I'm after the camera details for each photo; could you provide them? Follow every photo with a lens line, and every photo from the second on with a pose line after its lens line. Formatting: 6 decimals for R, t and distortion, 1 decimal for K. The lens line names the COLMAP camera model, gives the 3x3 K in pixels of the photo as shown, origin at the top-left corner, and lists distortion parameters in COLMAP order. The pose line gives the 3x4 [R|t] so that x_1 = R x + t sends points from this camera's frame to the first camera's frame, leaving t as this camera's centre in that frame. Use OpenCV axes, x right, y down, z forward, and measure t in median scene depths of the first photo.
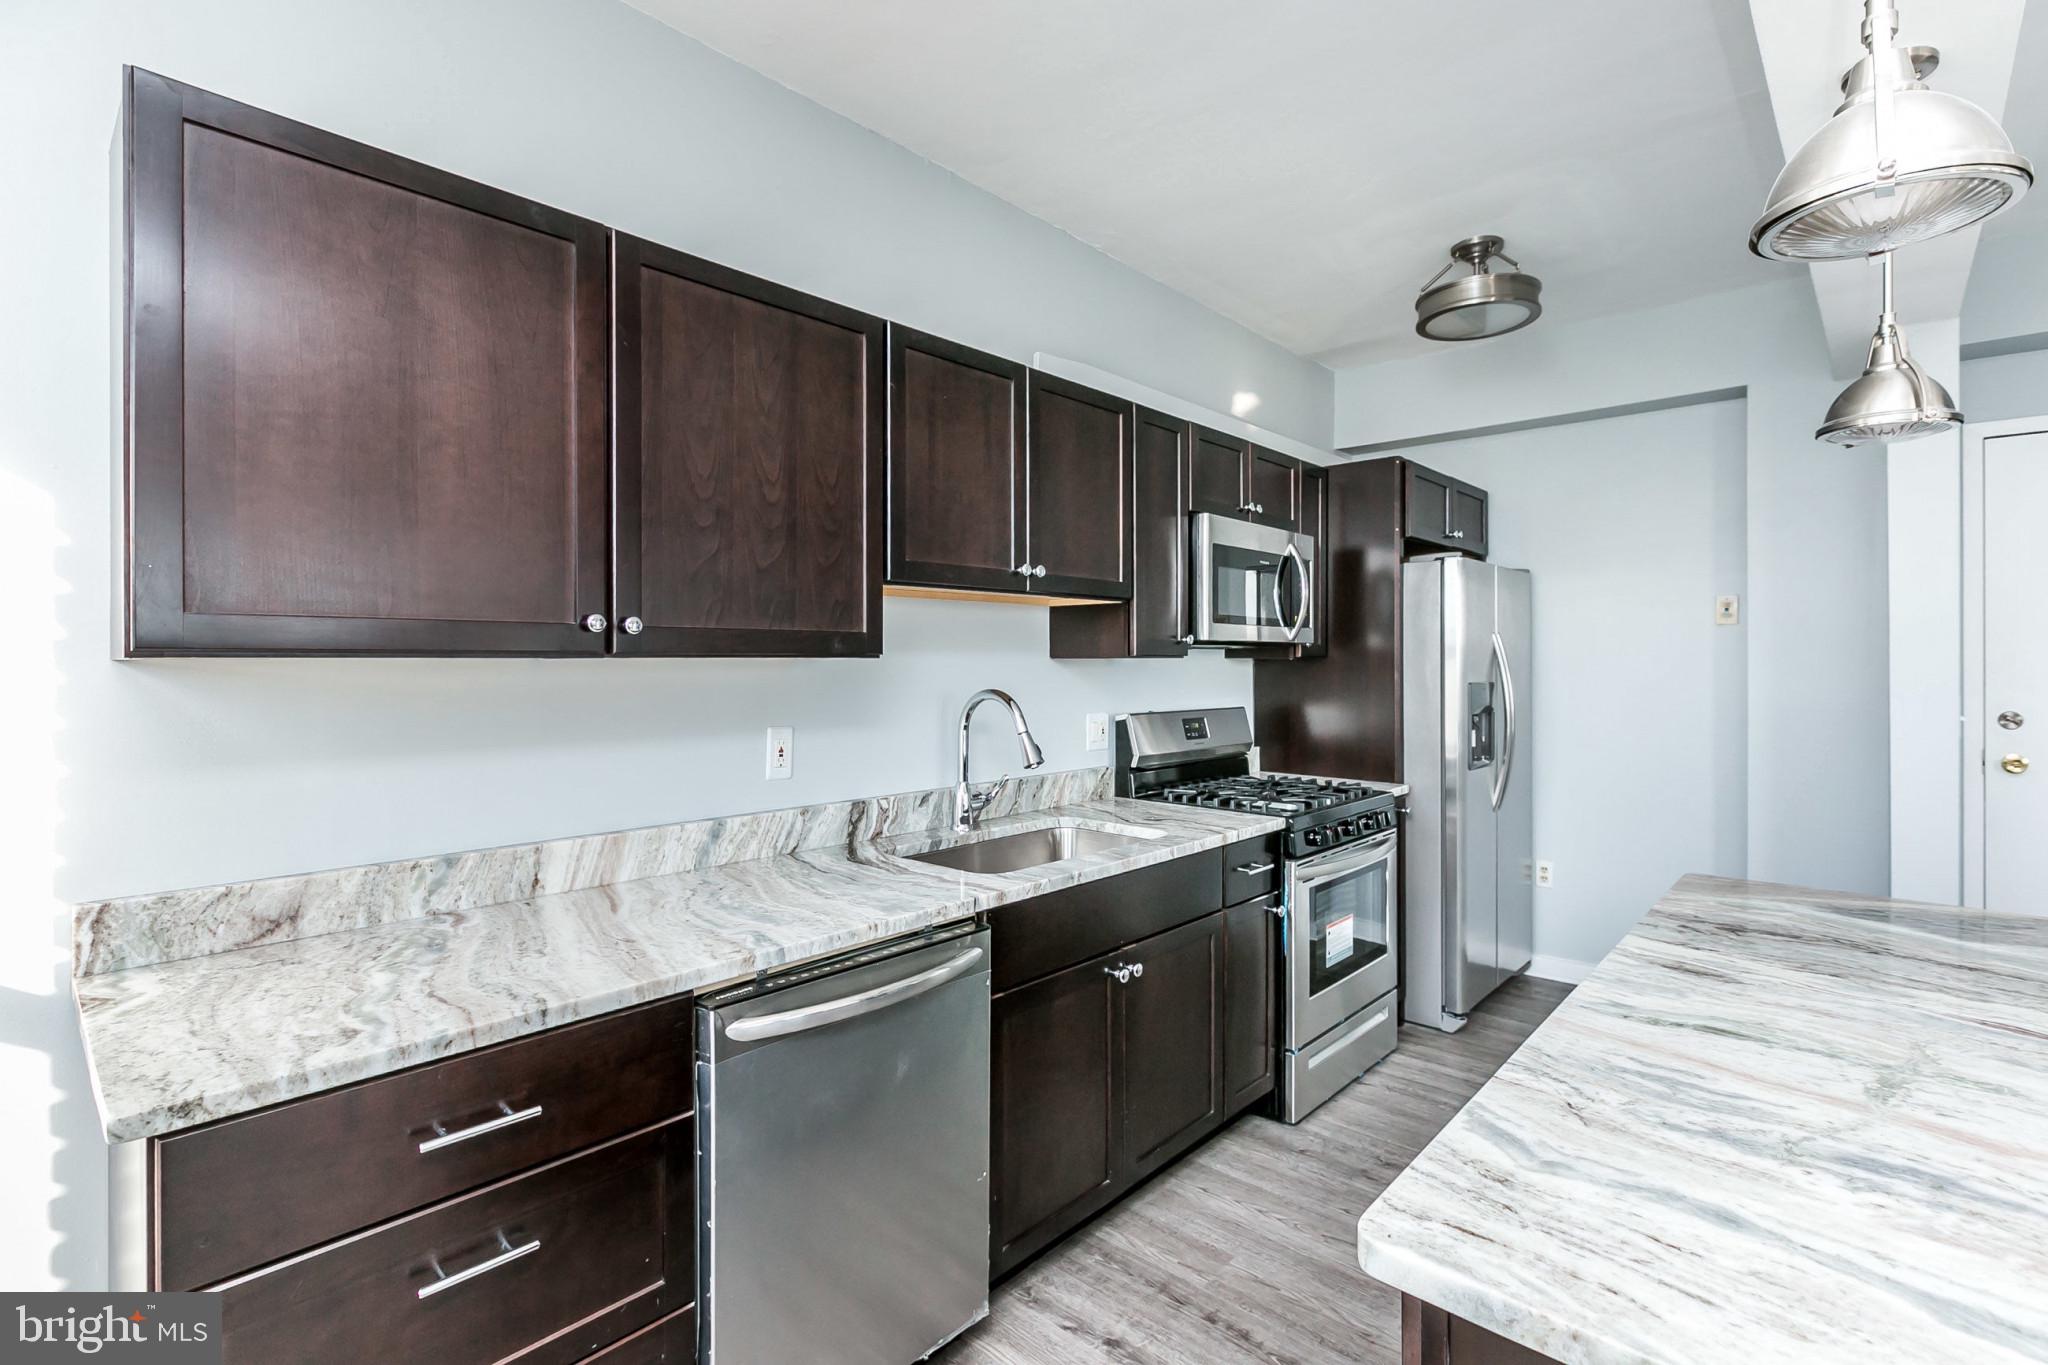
lens RADIAL K [[940.7, 0, 1033.0], [0, 940.7, 659.4], [0, 0, 1]] dist [0.001183, 0.000235]
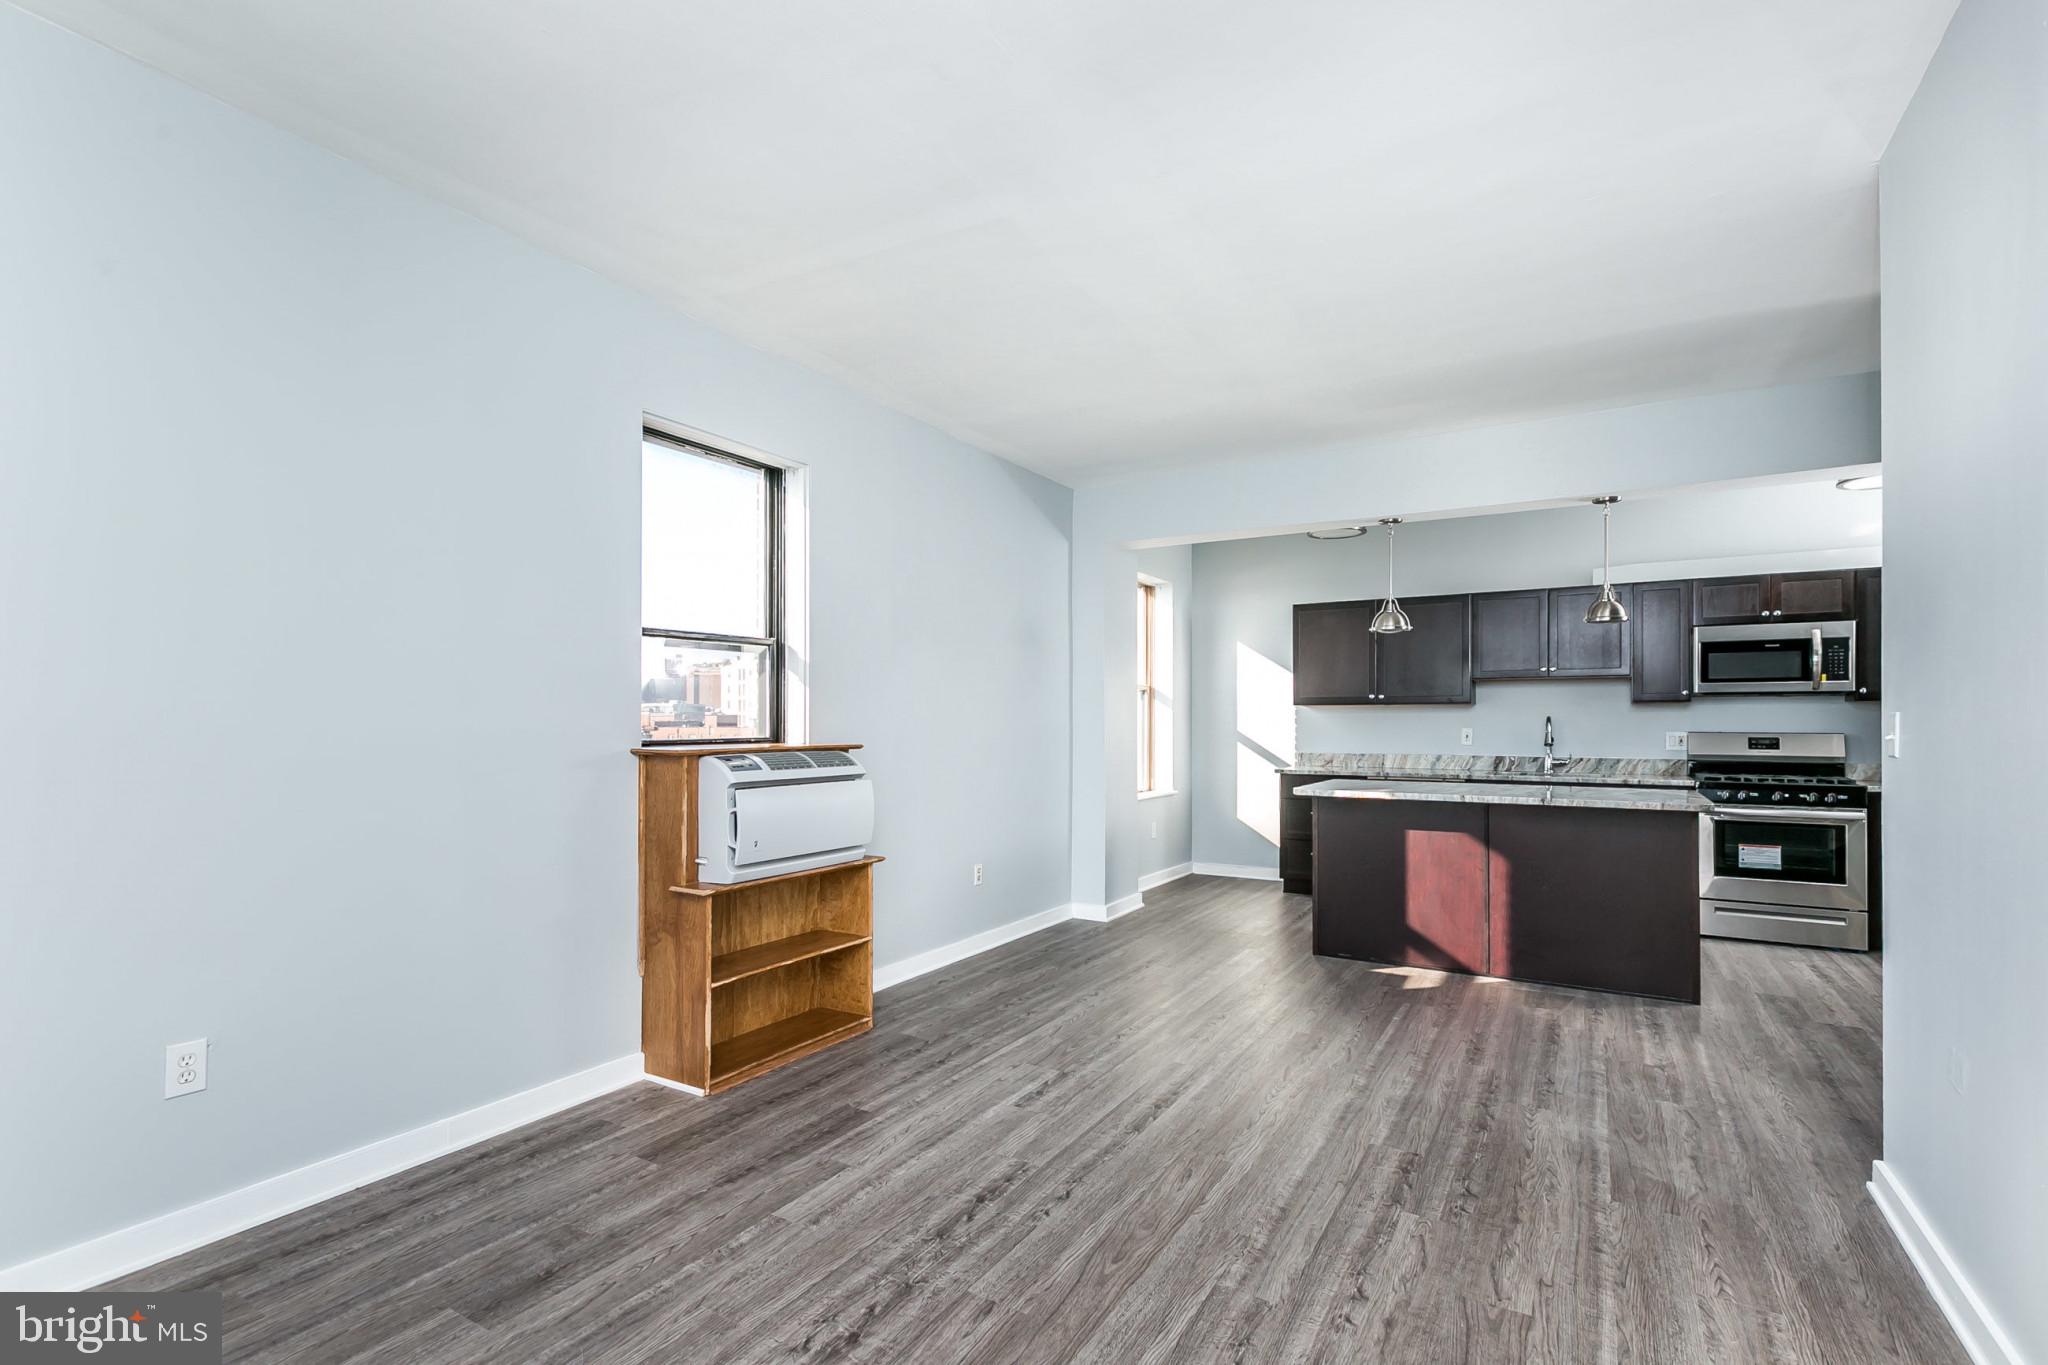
lens RADIAL K [[963.8, 0, 991.7], [0, 963.8, 720.2], [0, 0, 1]] dist [0.001486, -0.000102]
pose [[0.187384, -0.004846, -0.982275, 2.440058], [-0.000413, 0.999987, -0.005012, 0.062331], [0.982287, 0.001345, 0.187379, -1.046736]]
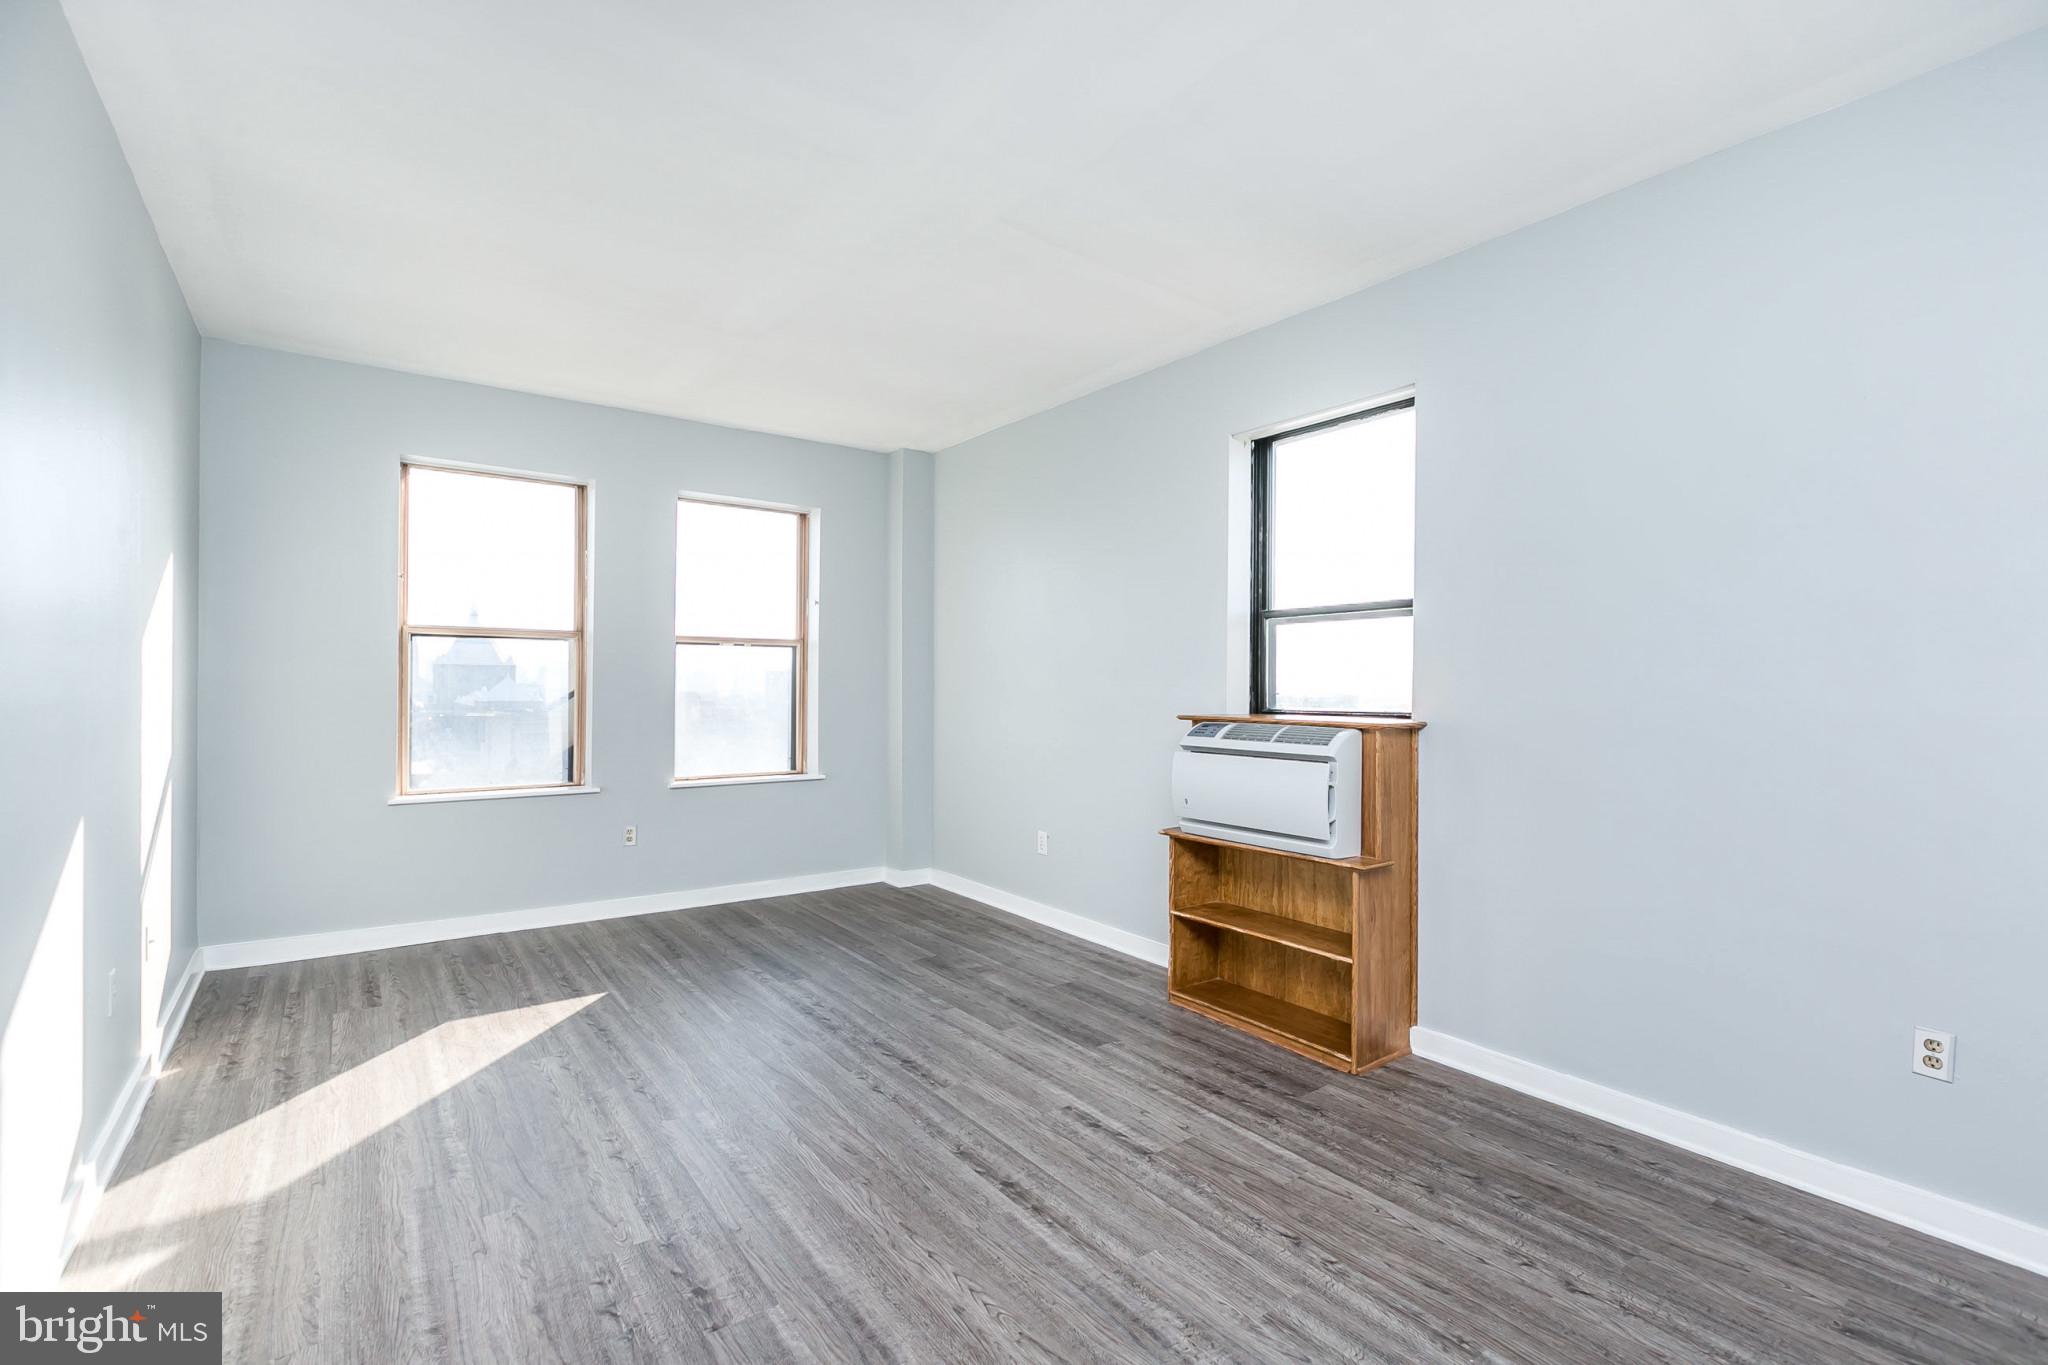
lens RADIAL K [[915.1, 0, 1020.1], [0, 915.1, 690.5], [0, 0, 1]] dist [-0.000197, -0.000067]
pose [[-0.981198, -0.011282, 0.192672, 0.903909], [-0.010272, 0.999928, 0.006239, 0.052421], [-0.192729, 0.004143, -0.981243, 0.459213]]
